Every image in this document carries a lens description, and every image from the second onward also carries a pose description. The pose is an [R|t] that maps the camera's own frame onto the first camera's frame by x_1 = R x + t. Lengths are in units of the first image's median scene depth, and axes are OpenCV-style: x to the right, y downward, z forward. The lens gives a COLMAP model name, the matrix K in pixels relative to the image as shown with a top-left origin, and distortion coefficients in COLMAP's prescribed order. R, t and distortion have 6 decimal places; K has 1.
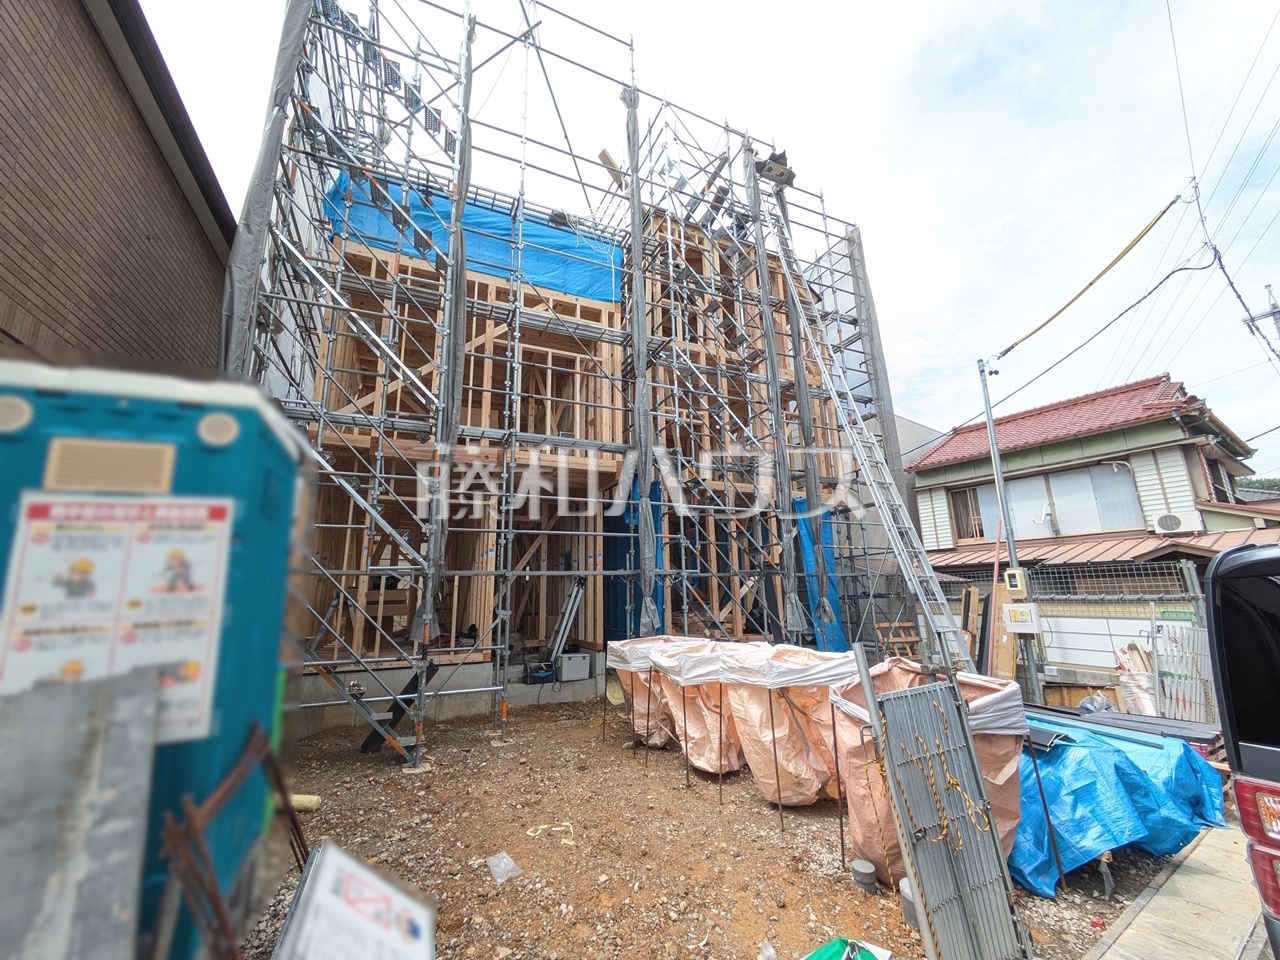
lens RADIAL K [[515.0, 0, 639.7], [0, 515.0, 483.2], [0, 0, 1]] dist [0.002104, 0.000061]
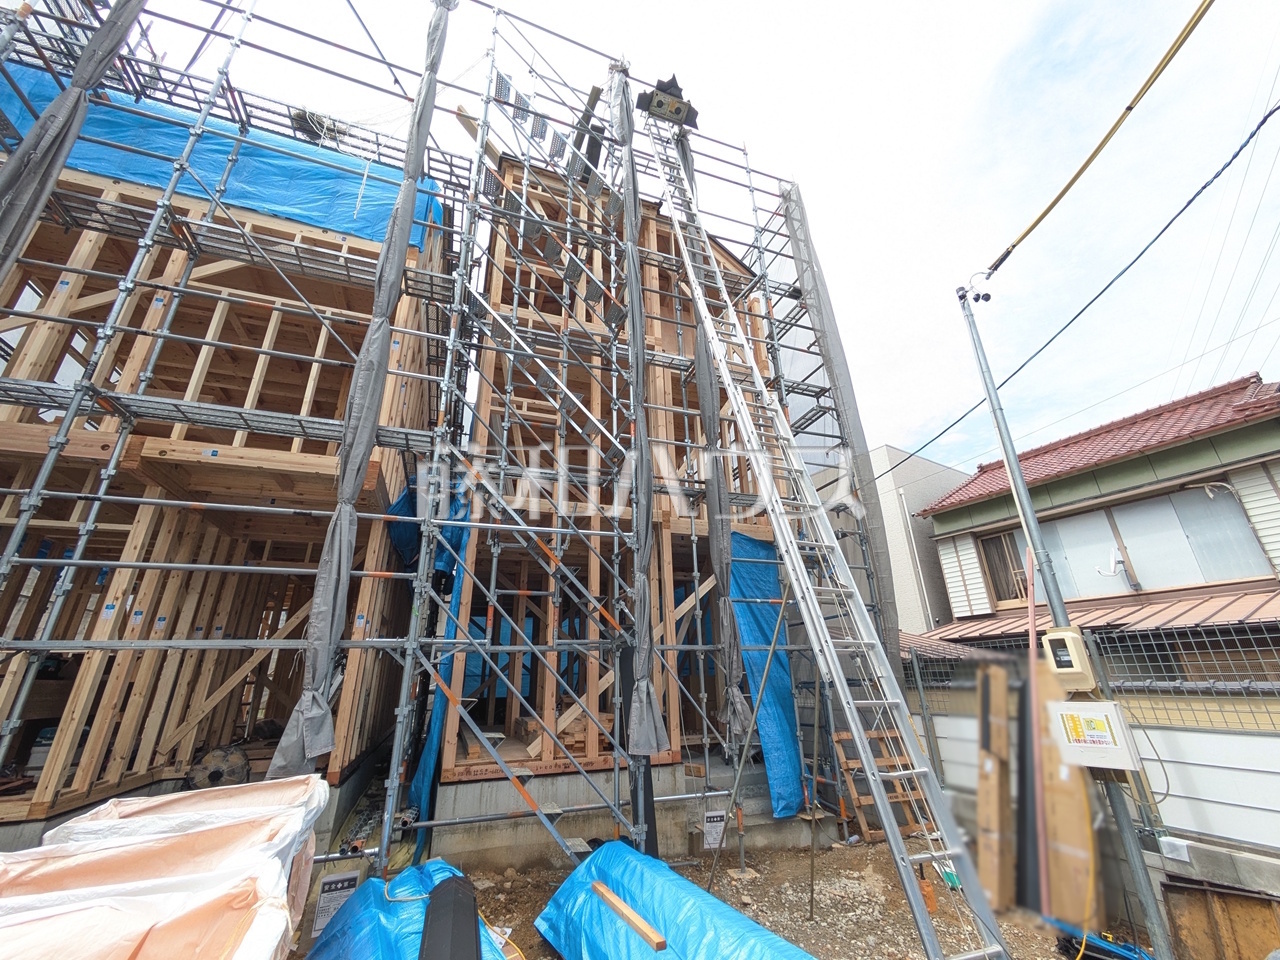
lens RADIAL K [[506.1, 0, 640.3], [0, 506.1, 485.5], [0, 0, 1]] dist [0.002736, -0.000415]
pose [[0.996621, -0.032105, -0.075607, 0.342152], [0.020477, 0.988501, -0.149824, 0.089003], [0.079548, 0.147769, 0.985818, 0.436637]]
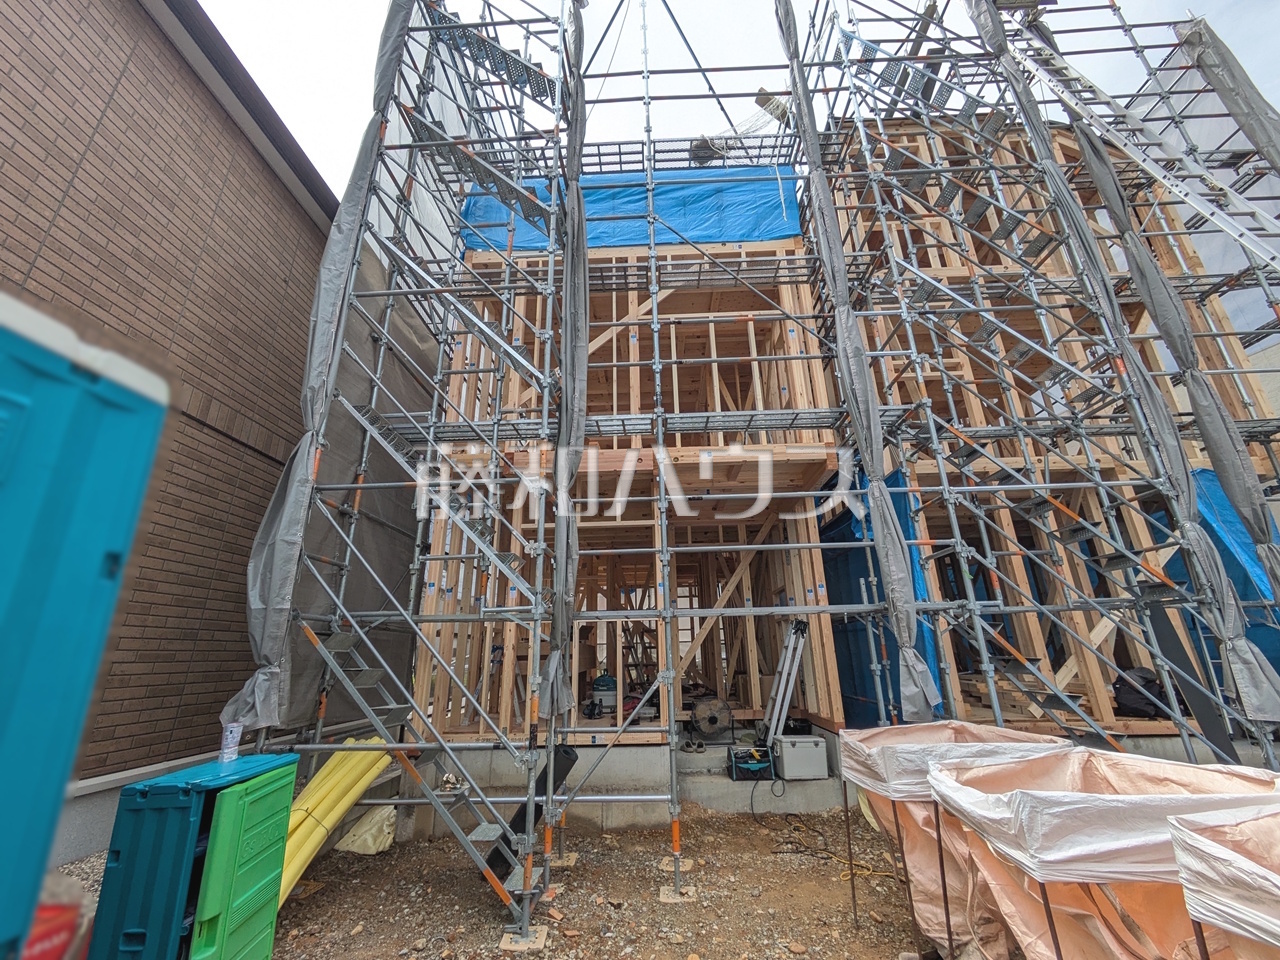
lens RADIAL K [[521.0, 0, 628.0], [0, 521.0, 479.7], [0, 0, 1]] dist [-0.000032, -0.000427]
pose [[0.892498, -0.142560, -0.427930, 0.010840], [0.099434, 0.987584, -0.121620, 0.063761], [0.439954, 0.065995, 0.895592, 0.282666]]
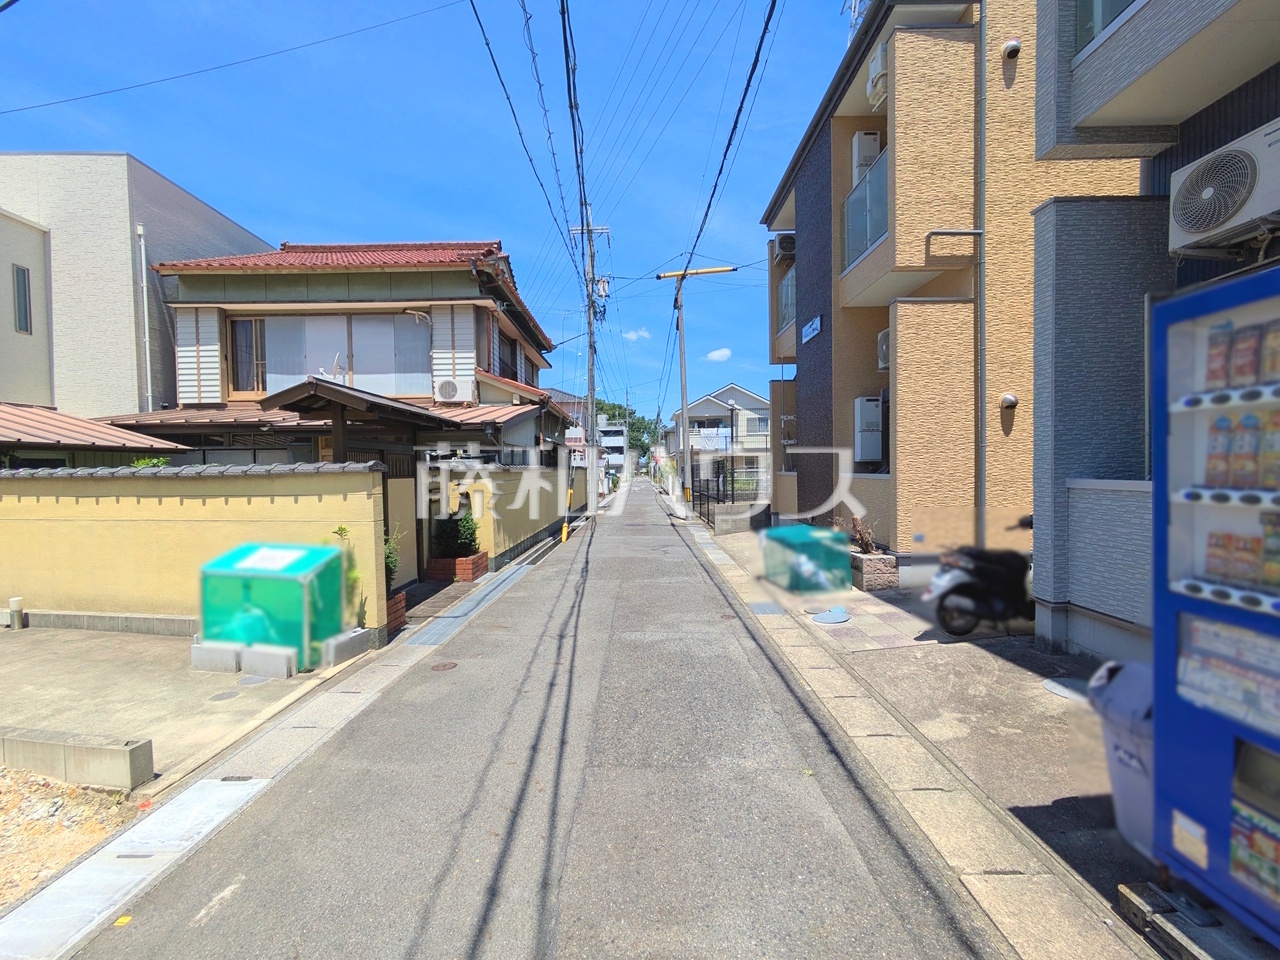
lens RADIAL K [[506.1, 0, 640.3], [0, 506.1, 485.5], [0, 0, 1]] dist [0.002736, -0.000415]
pose [[0.568210, -0.012061, 0.822795, 0.805178], [-0.176482, 0.974840, 0.136165, 0.094209], [-0.803736, -0.222578, 0.551785, 0.375056]]
